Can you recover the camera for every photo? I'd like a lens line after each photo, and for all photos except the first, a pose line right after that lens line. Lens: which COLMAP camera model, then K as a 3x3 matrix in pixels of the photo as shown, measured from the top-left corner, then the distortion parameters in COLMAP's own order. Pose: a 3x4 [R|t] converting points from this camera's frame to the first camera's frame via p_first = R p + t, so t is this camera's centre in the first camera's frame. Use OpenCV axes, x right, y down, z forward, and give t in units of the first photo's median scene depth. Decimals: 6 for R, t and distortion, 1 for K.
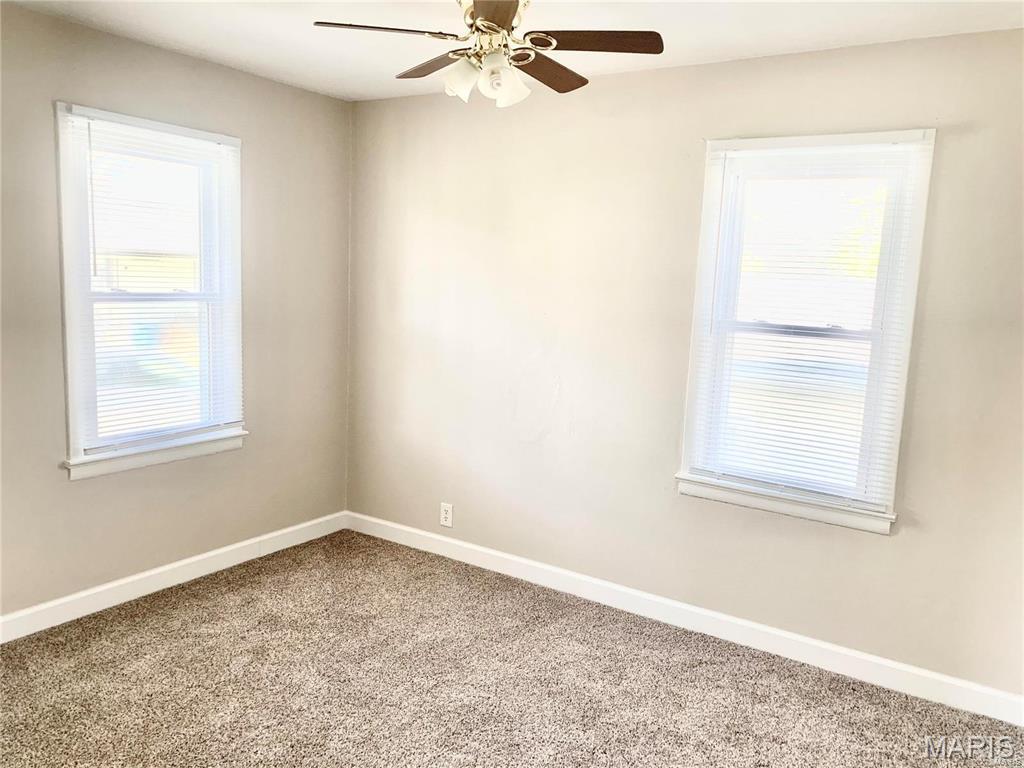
lens RADIAL K [[782.9, 0, 512.0], [0, 782.9, 384.0], [0, 0, 1]] dist [0.010149, 0.001785]
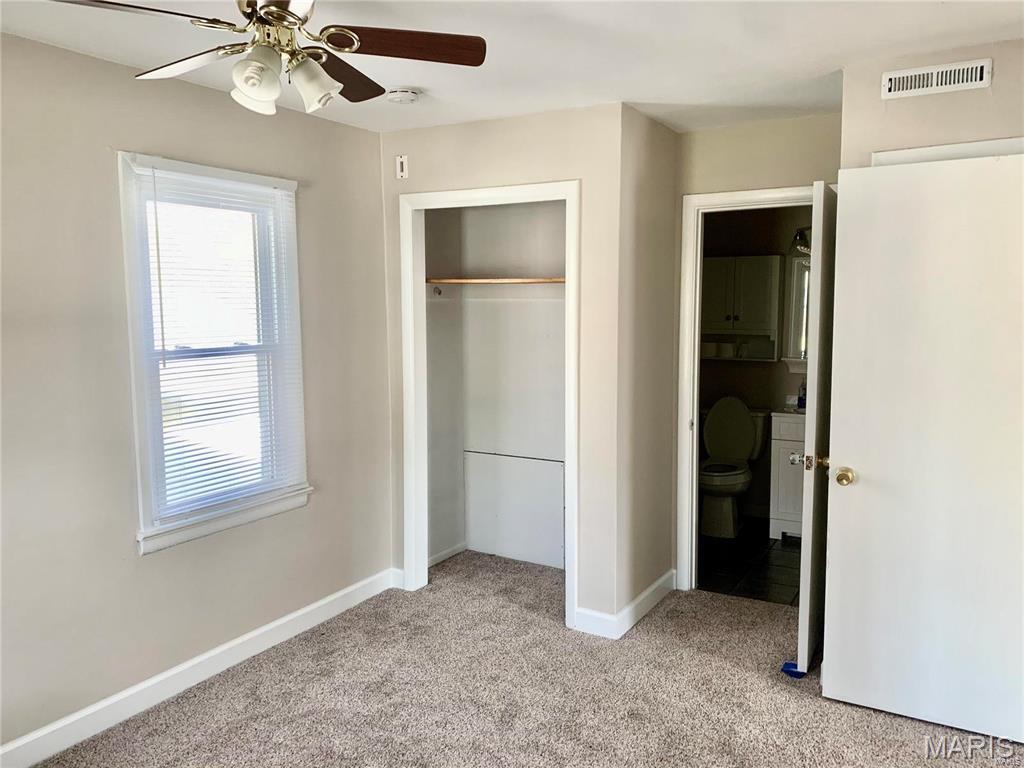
lens RADIAL K [[782.2, 0, 512.0], [0, 782.2, 384.0], [0, 0, 1]] dist [-0.000763, -0.002352]
pose [[-0.050070, -0.146032, 0.988012, -0.729794], [0.150423, 0.976866, 0.152008, -0.132885], [-0.987353, 0.156231, -0.026945, 0.685706]]
